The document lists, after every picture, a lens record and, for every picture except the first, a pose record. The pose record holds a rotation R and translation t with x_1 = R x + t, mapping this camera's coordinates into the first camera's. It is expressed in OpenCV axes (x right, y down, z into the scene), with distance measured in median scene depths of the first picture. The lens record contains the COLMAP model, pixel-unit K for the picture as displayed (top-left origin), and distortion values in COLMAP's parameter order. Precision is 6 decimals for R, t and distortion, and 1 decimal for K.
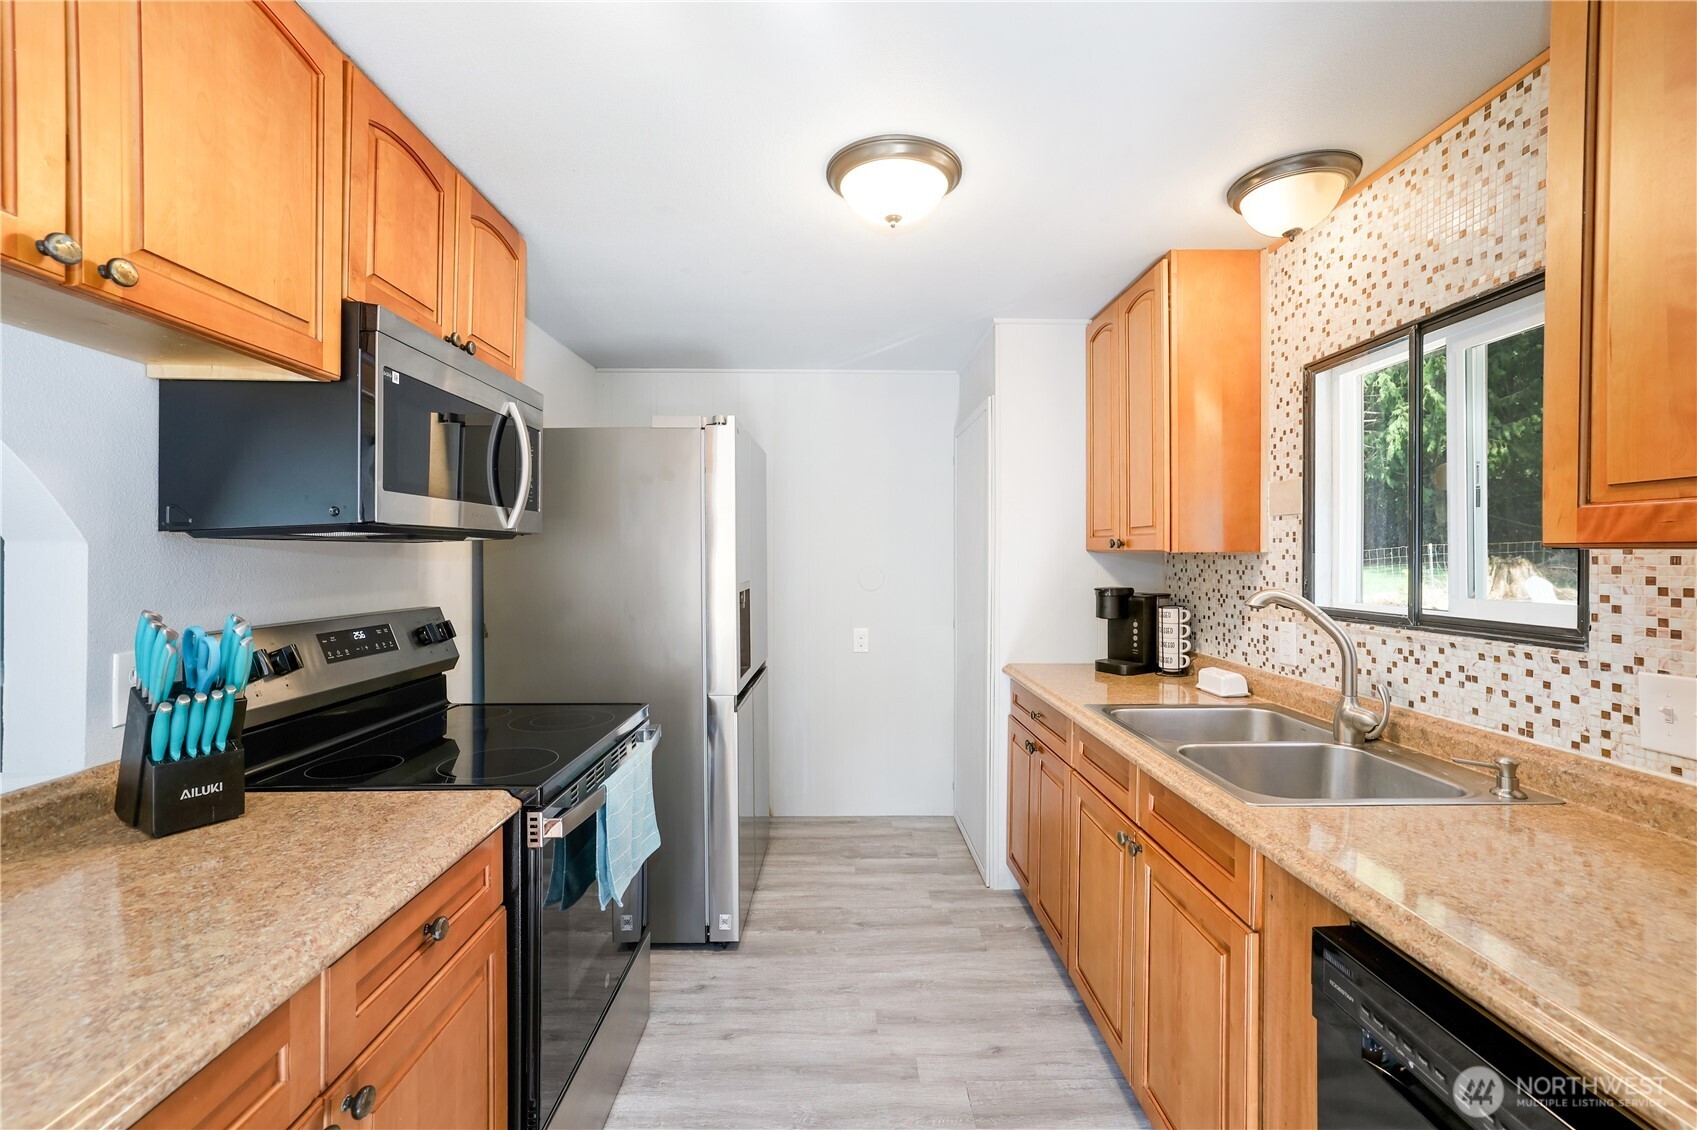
lens RADIAL K [[735.1, 0, 846.2], [0, 735.1, 558.9], [0, 0, 1]] dist [-0.037536, 0.008086]
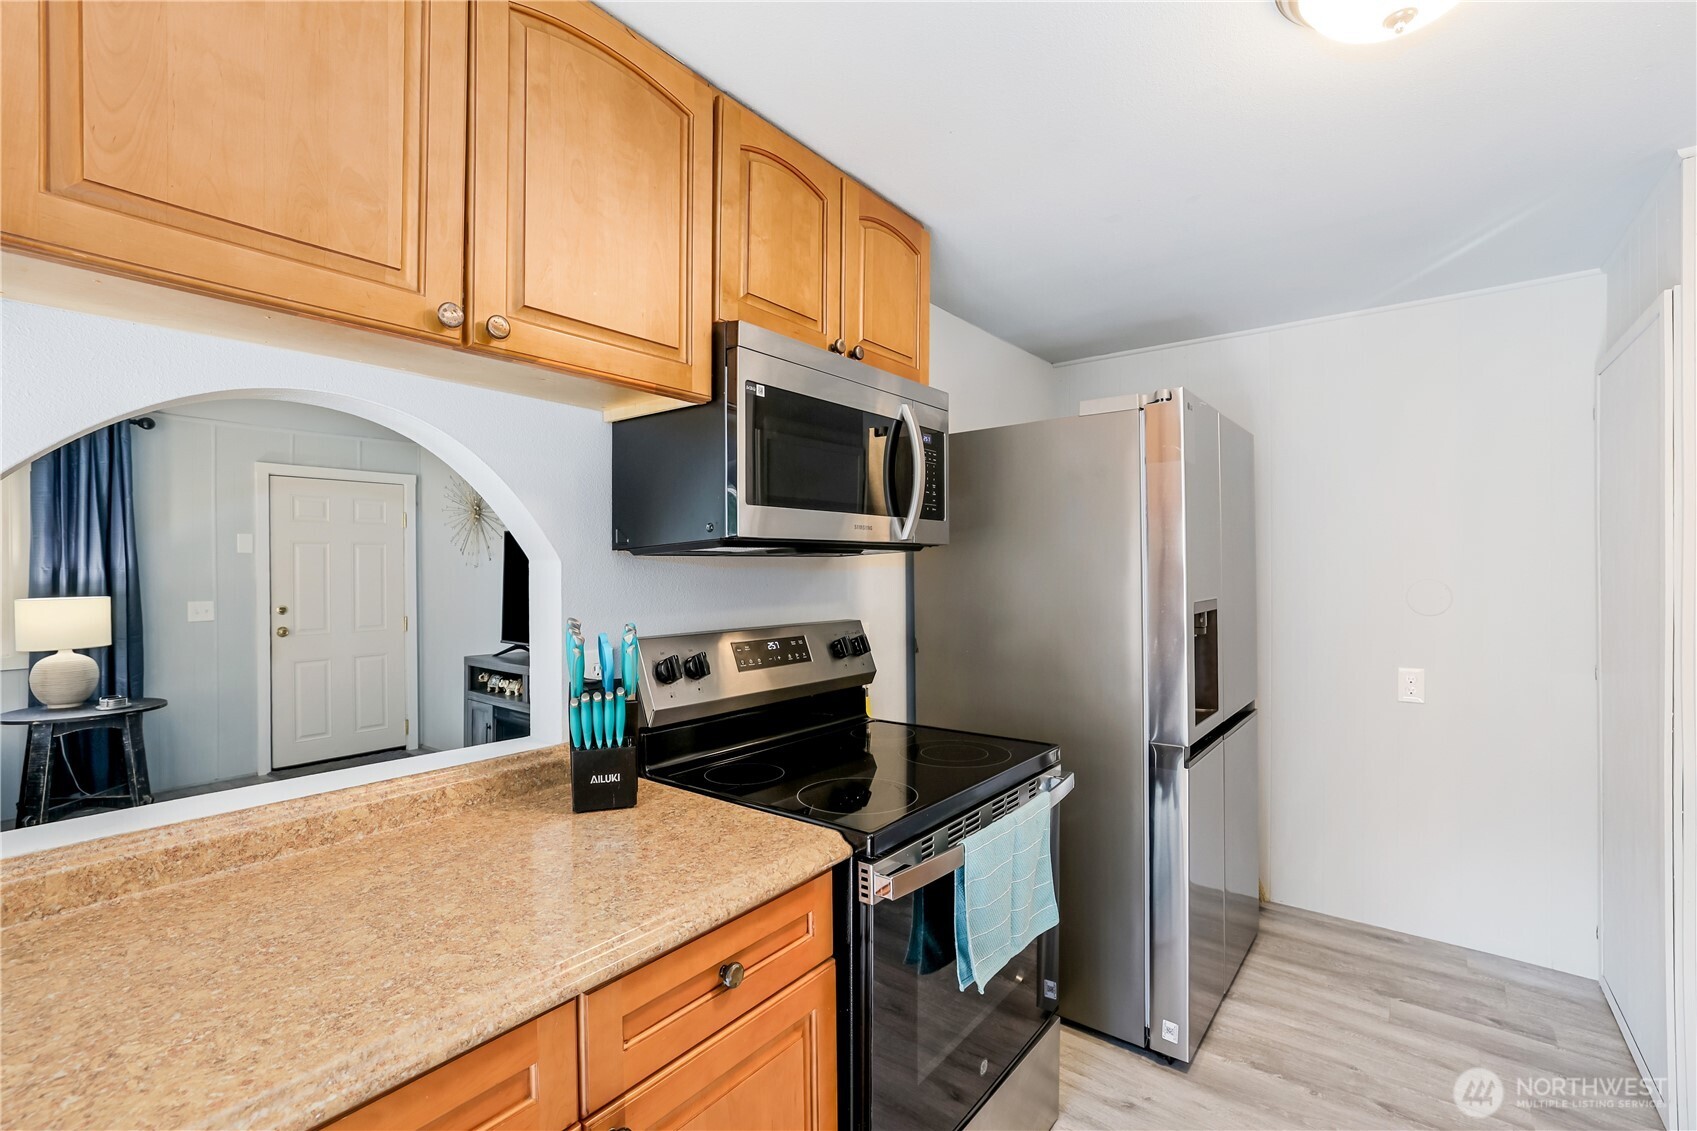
lens RADIAL K [[735.1, 0, 840.3], [0, 735.1, 570.8], [0, 0, 1]] dist [-0.037536, 0.008086]
pose [[0.764562, -0.003871, -0.644538, 0.100328], [0.004468, 0.999990, -0.000705, -0.001807], [0.644535, -0.002341, 0.764572, 0.270052]]
